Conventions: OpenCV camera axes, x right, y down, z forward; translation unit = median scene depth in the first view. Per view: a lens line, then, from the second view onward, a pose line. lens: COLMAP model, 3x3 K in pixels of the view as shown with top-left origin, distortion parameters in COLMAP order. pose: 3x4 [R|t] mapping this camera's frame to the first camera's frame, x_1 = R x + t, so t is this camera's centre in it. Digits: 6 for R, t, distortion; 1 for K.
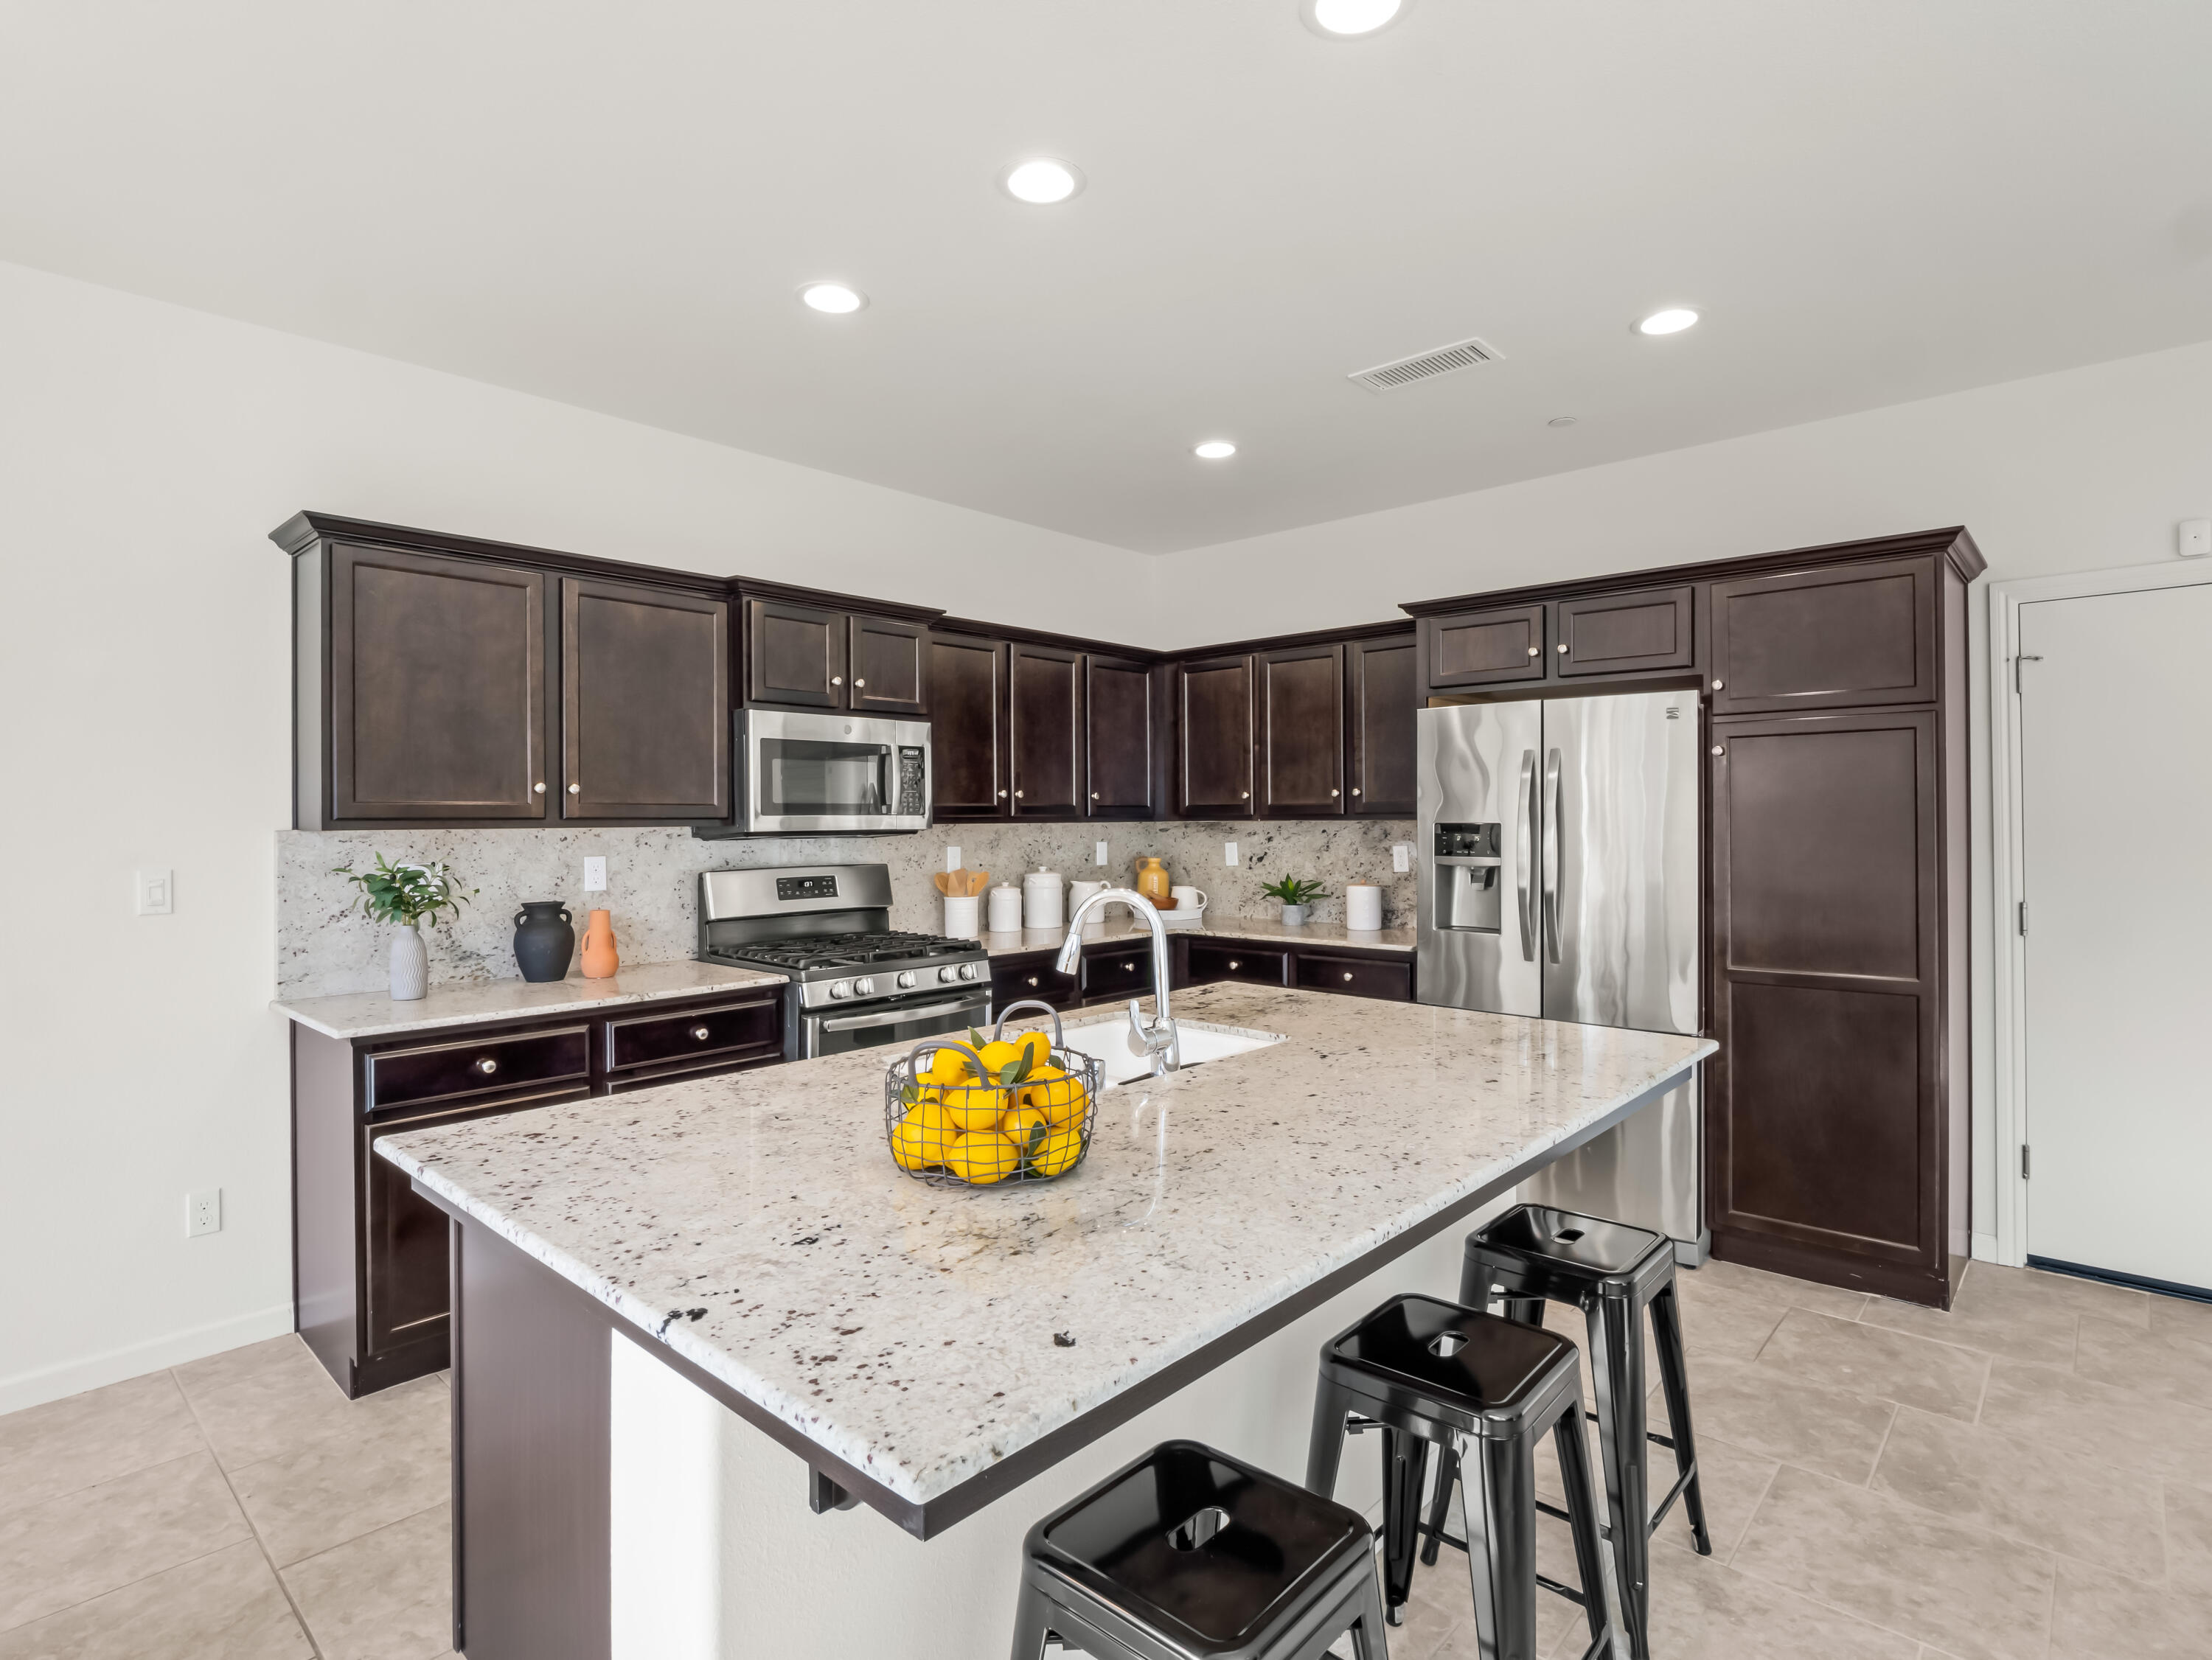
lens RADIAL K [[1136.8, 0, 1096.5], [0, 1136.8, 823.6], [0, 0, 1]] dist [-0.001474, -0.000051]
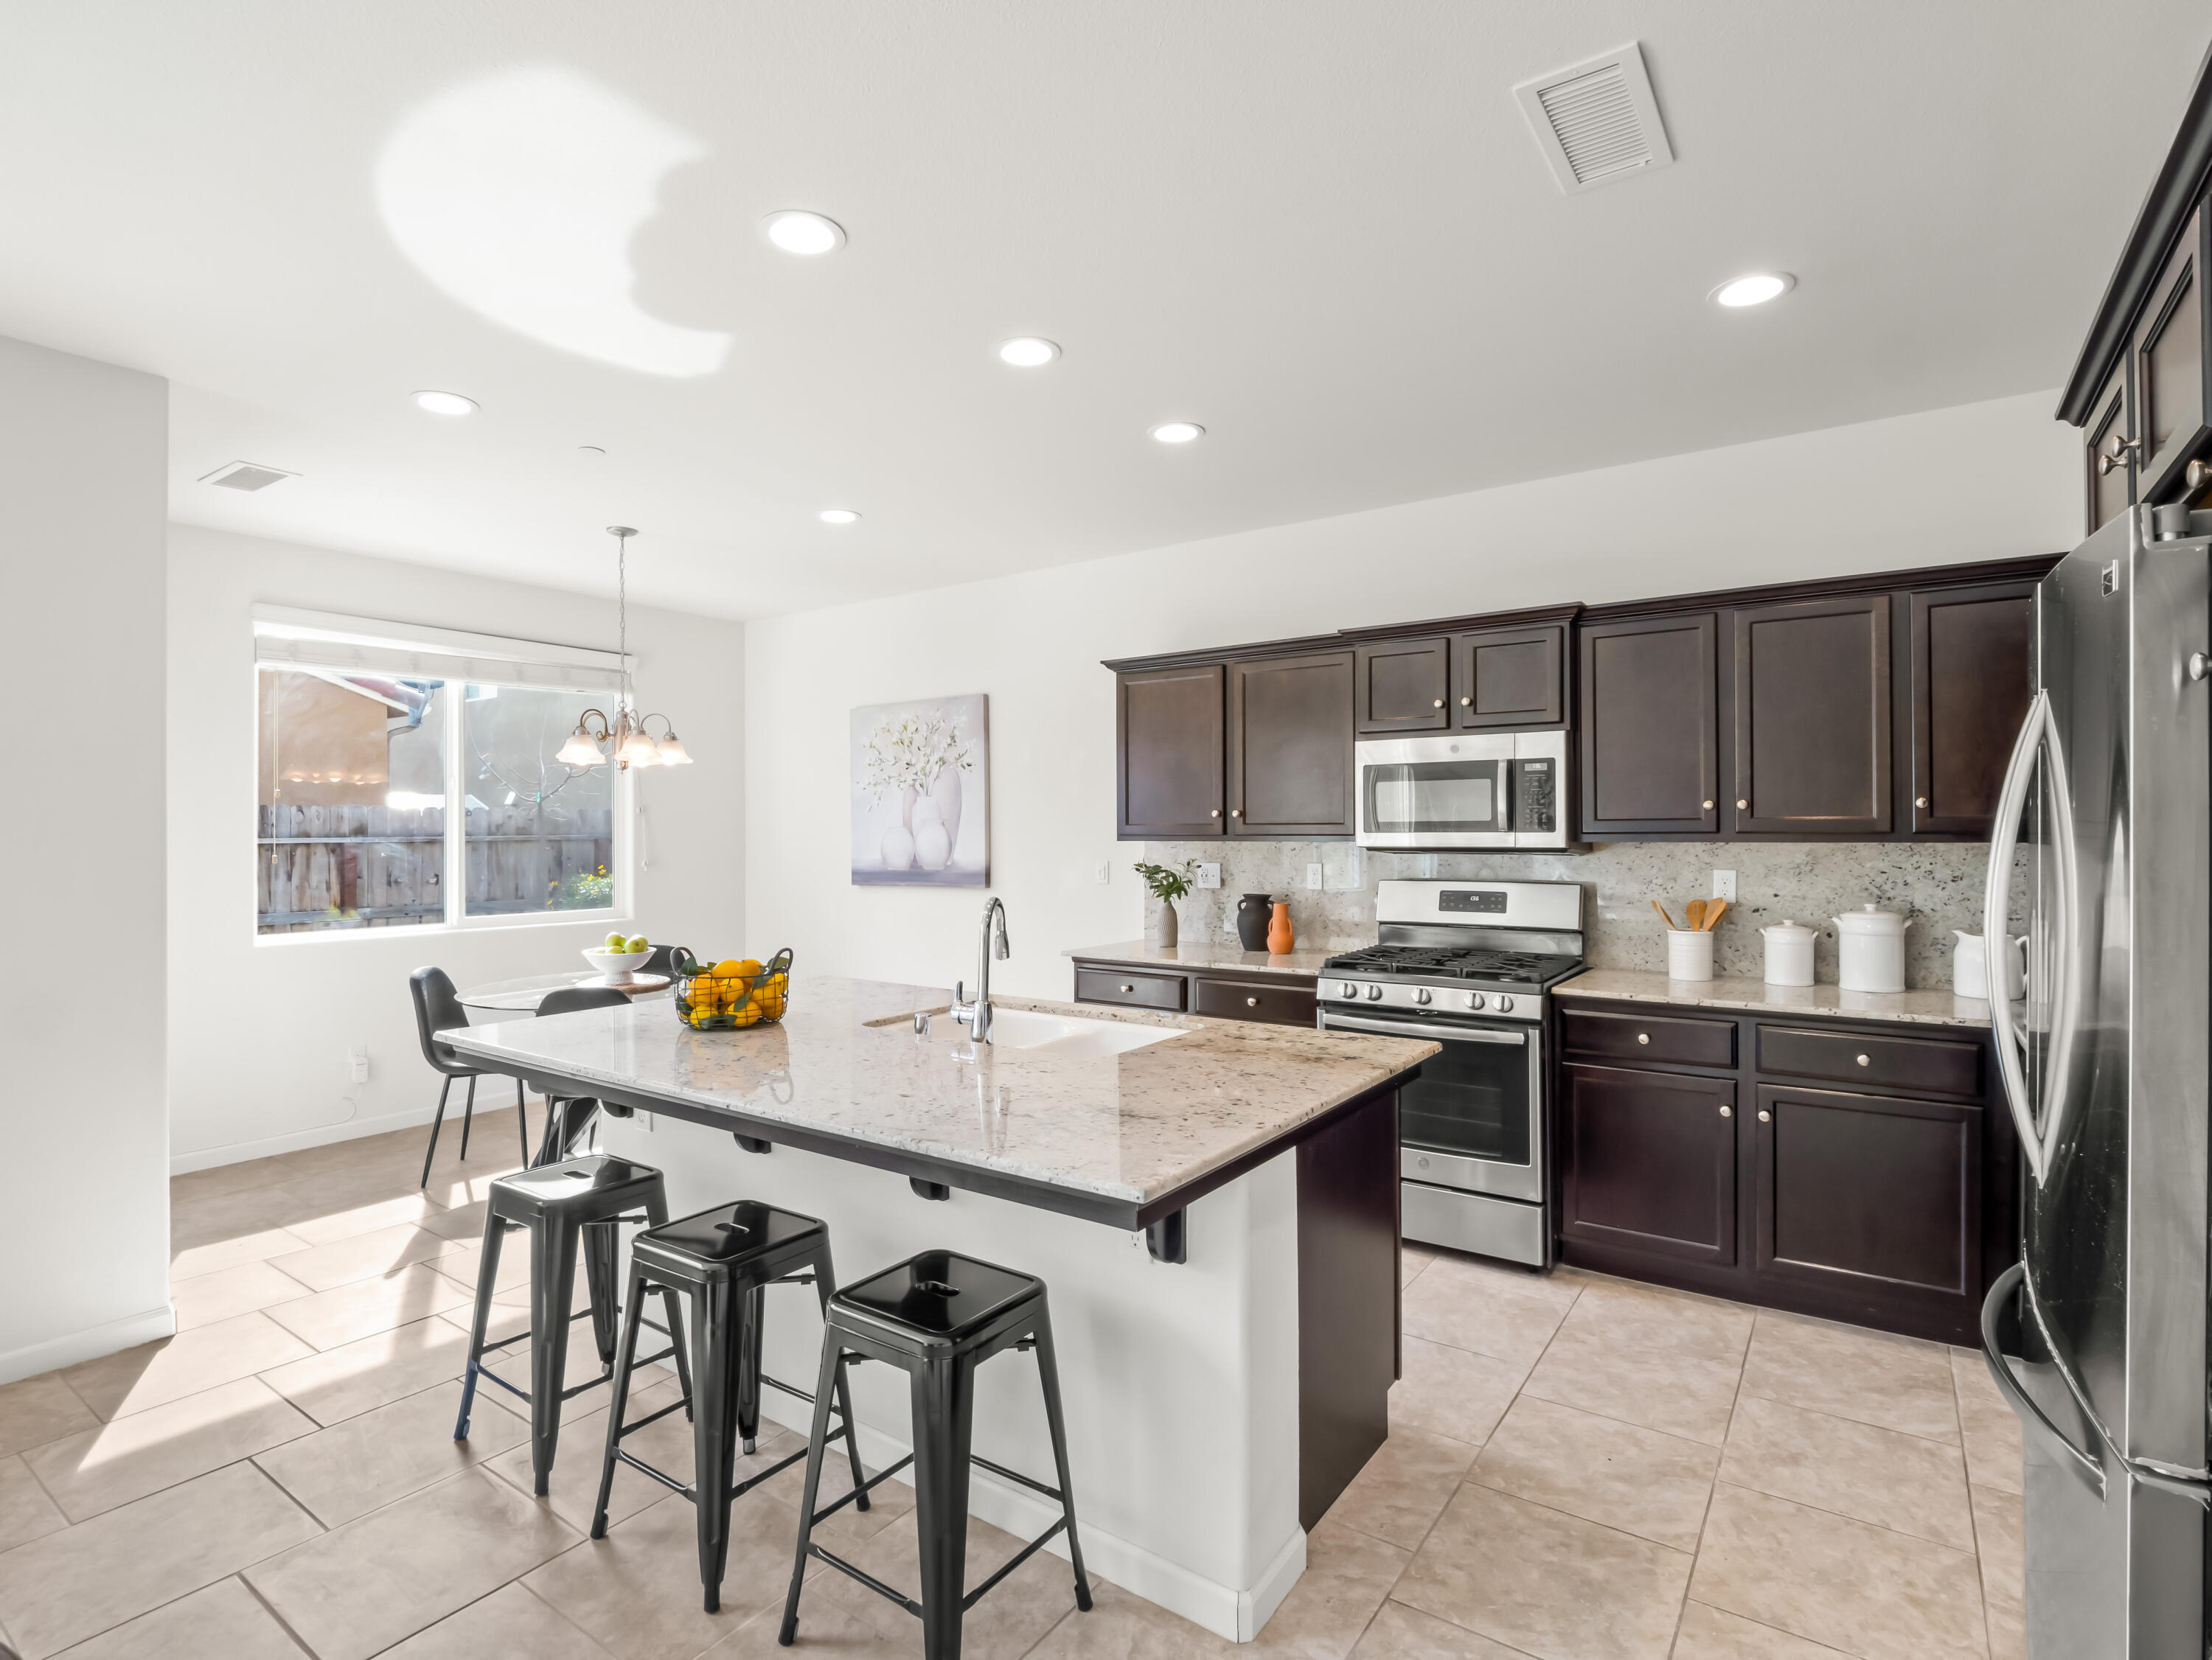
lens RADIAL K [[1136.8, 0, 1096.5], [0, 1136.8, 823.6], [0, 0, 1]] dist [-0.001474, -0.000051]
pose [[0.143727, -0.001755, -0.989616, 0.804944], [-0.001906, 0.999996, -0.002051, -0.012965], [0.989616, 0.002181, 0.143723, 0.568403]]
